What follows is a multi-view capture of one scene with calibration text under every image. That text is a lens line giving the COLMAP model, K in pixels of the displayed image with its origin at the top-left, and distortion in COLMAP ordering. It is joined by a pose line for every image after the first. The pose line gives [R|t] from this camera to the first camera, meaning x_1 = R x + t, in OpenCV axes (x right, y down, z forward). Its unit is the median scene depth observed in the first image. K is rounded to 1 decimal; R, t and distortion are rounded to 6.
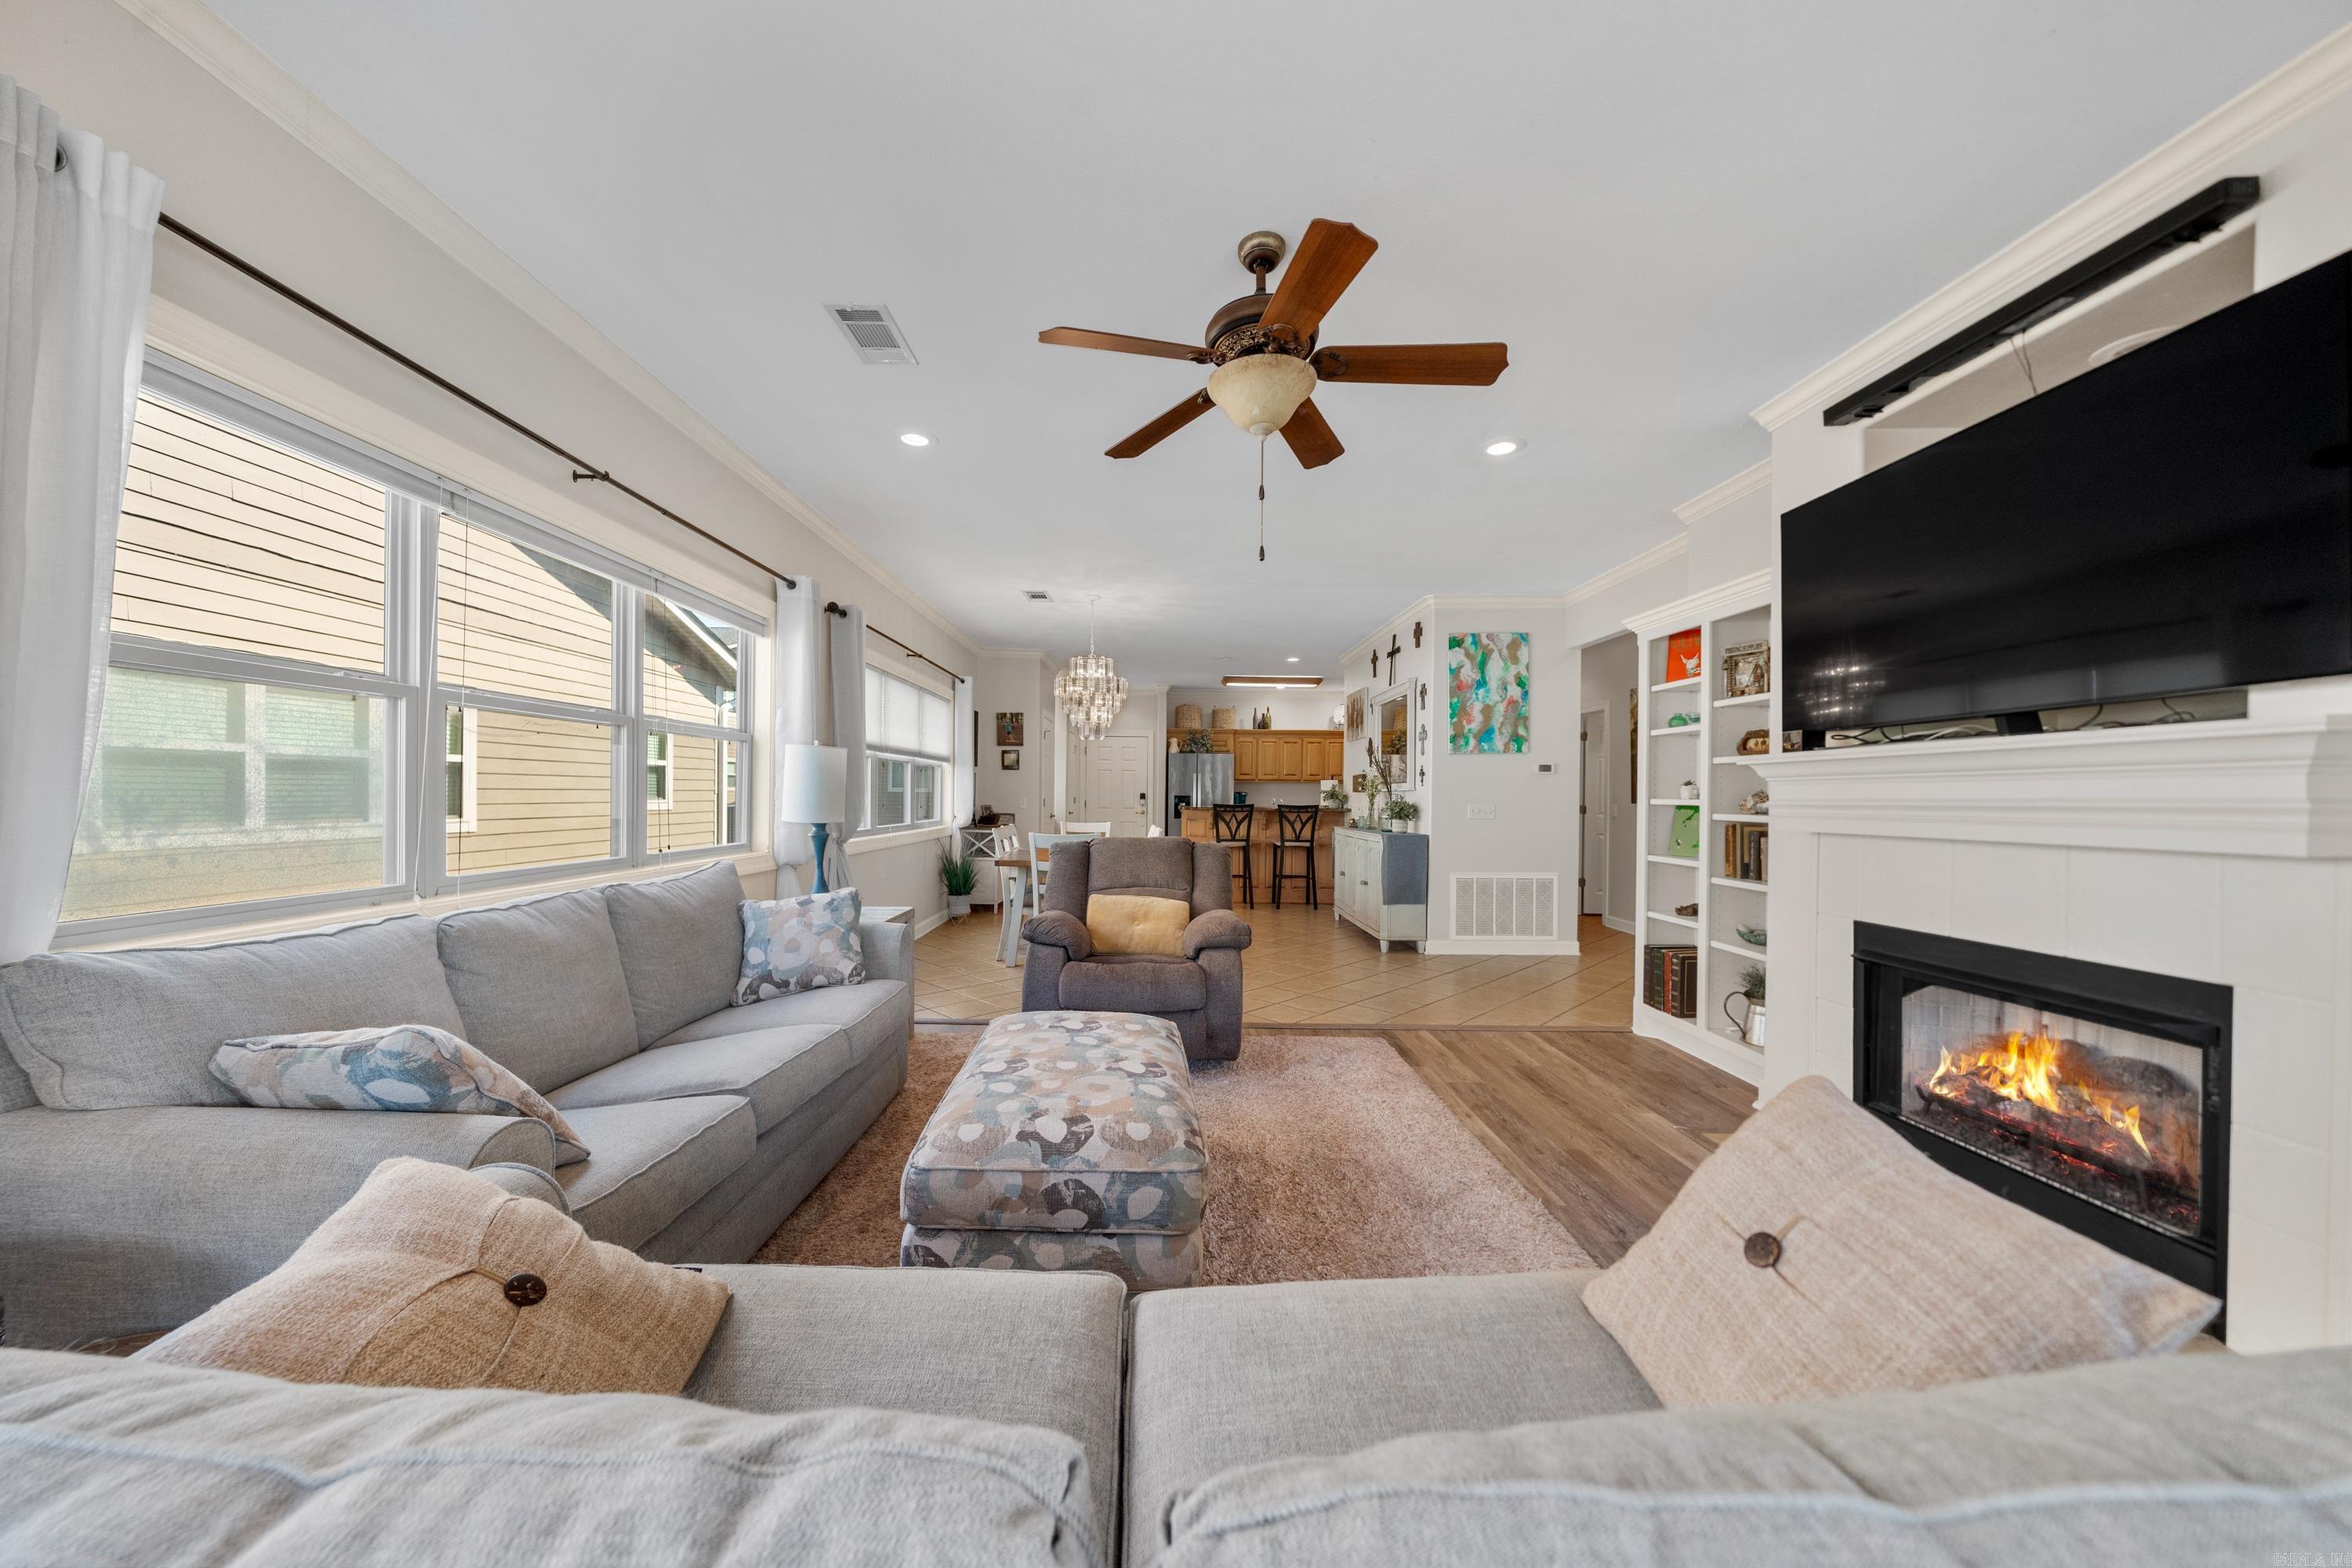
lens RADIAL K [[804.0, 0, 1213.2], [0, 804.0, 795.2], [0, 0, 1]] dist [-0.003912, 0.000192]
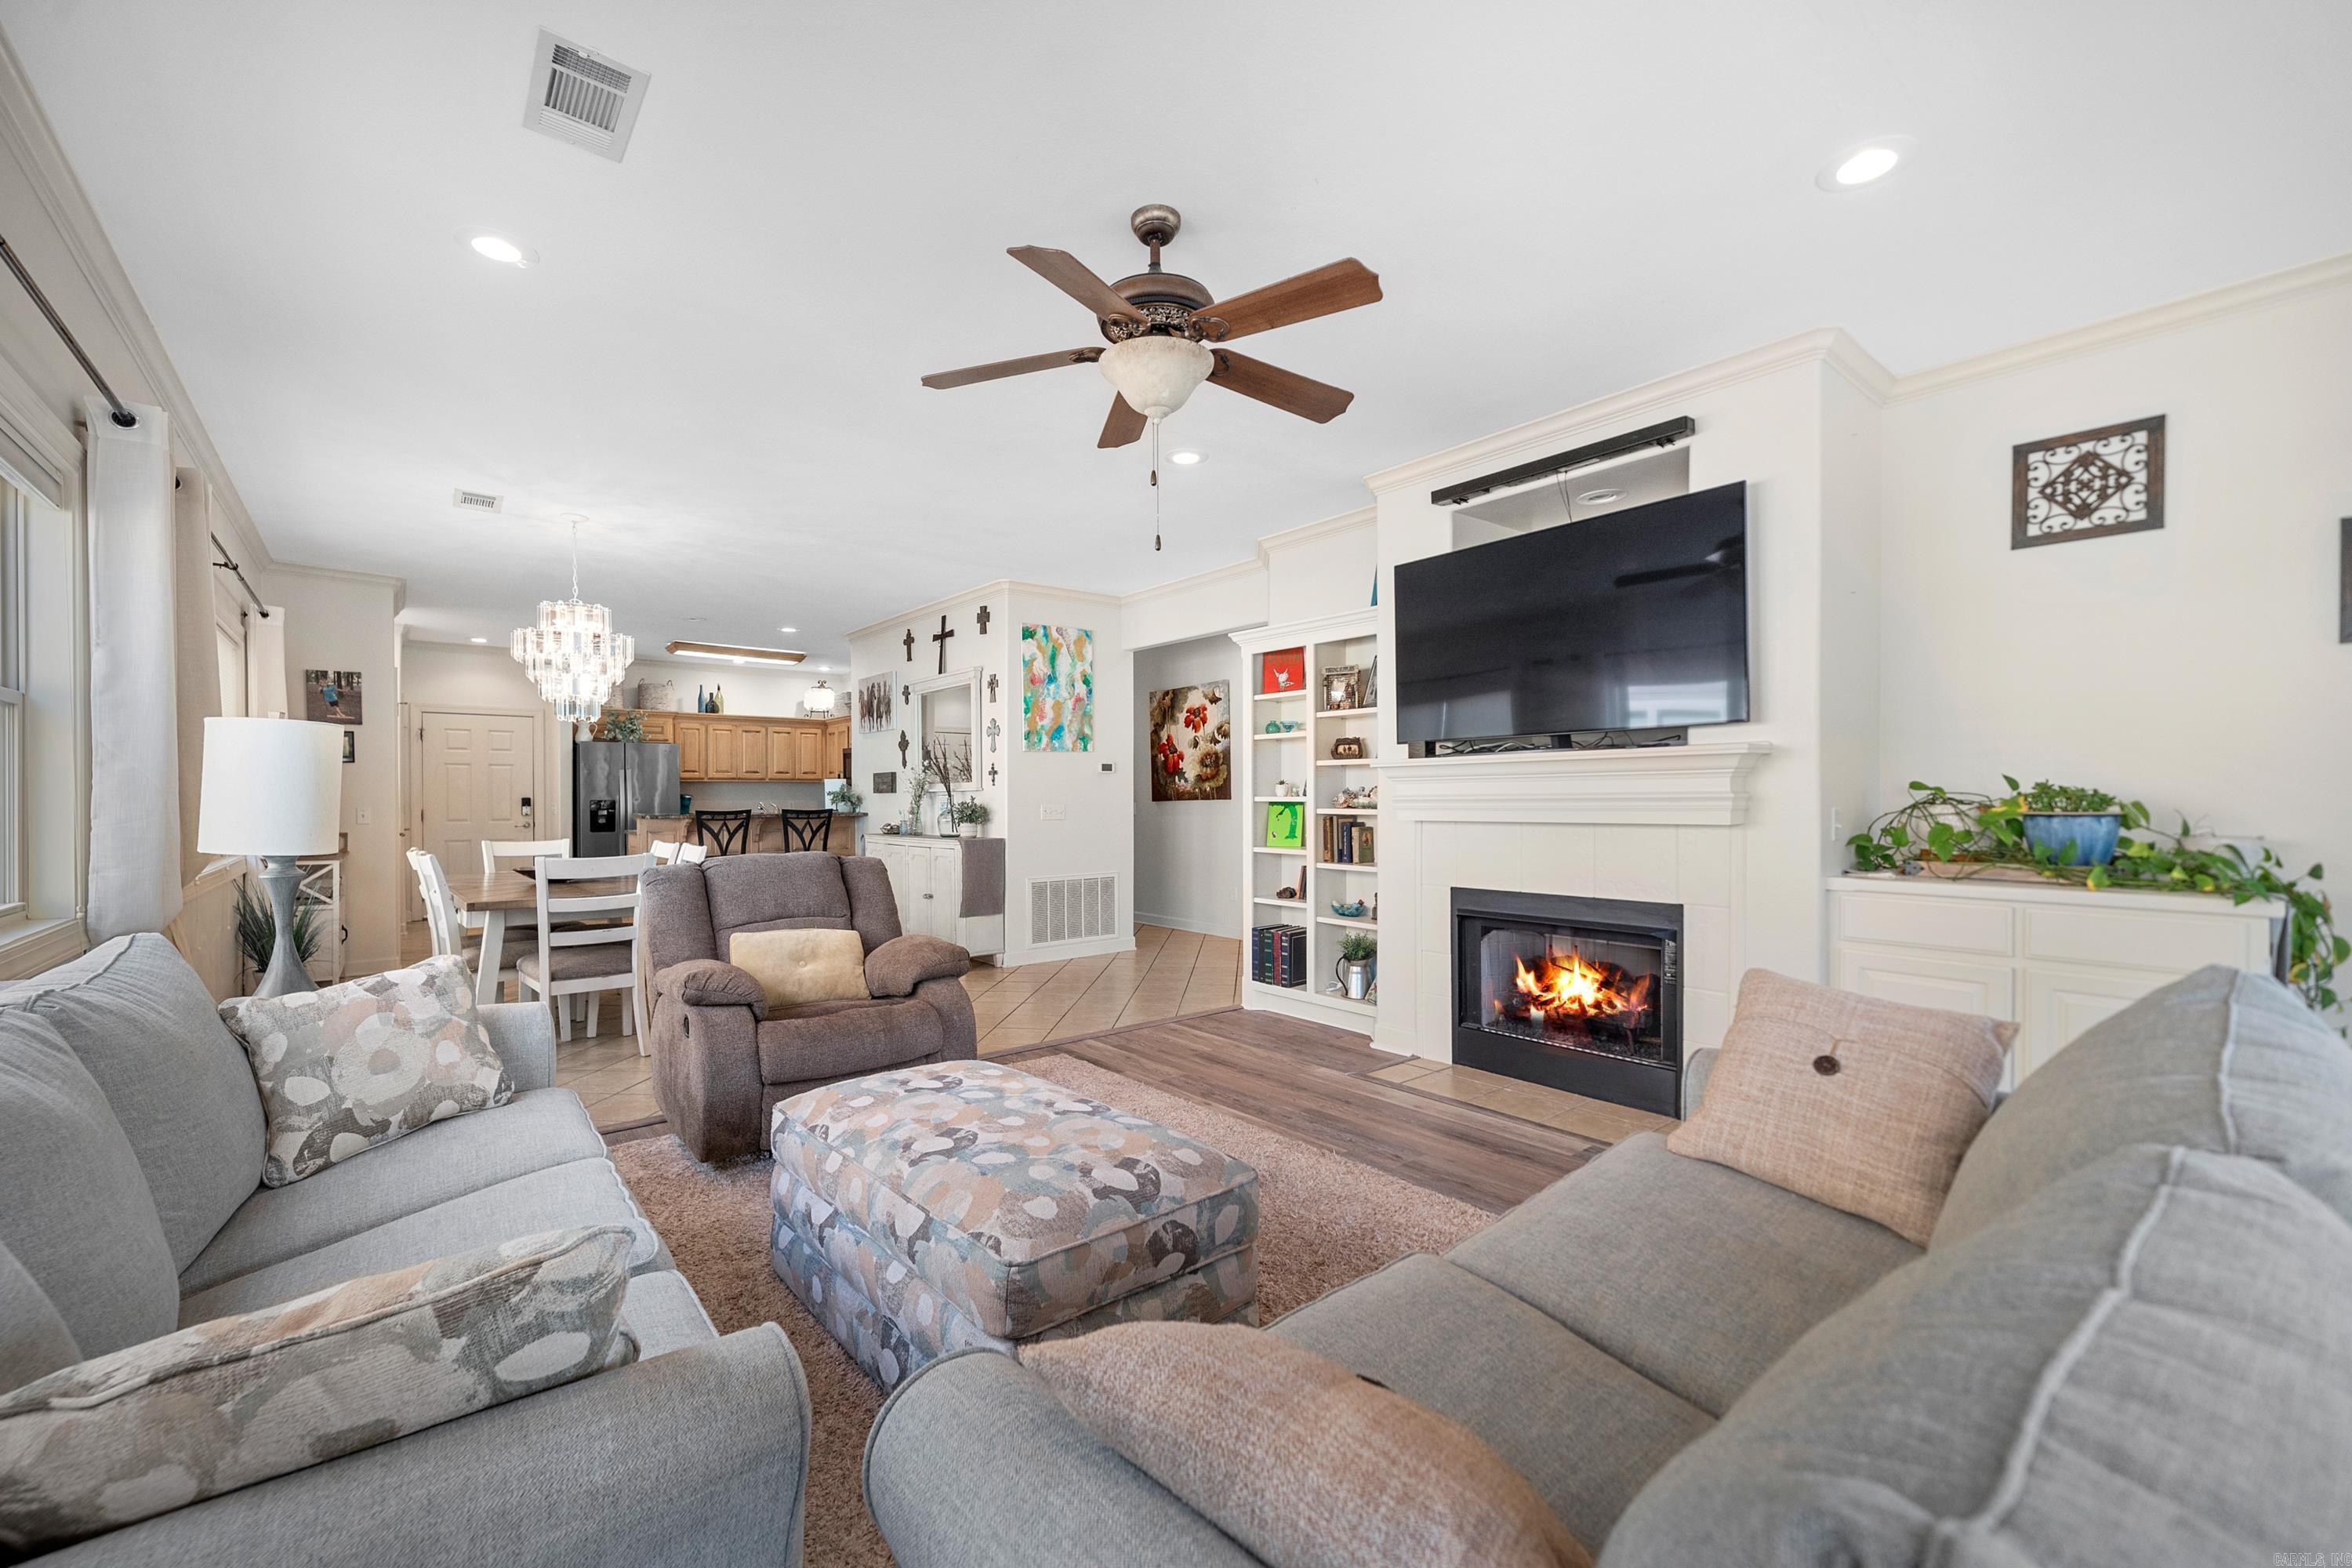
lens RADIAL K [[904.0, 0, 1192.7], [0, 904.0, 798.8], [0, 0, 1]] dist [0.006314, 0.000781]
pose [[0.785261, -0.013091, 0.619026, -0.343467], [0.010562, 0.999914, 0.007747, -0.003276], [-0.619075, 0.000454, 0.785332, 0.078395]]
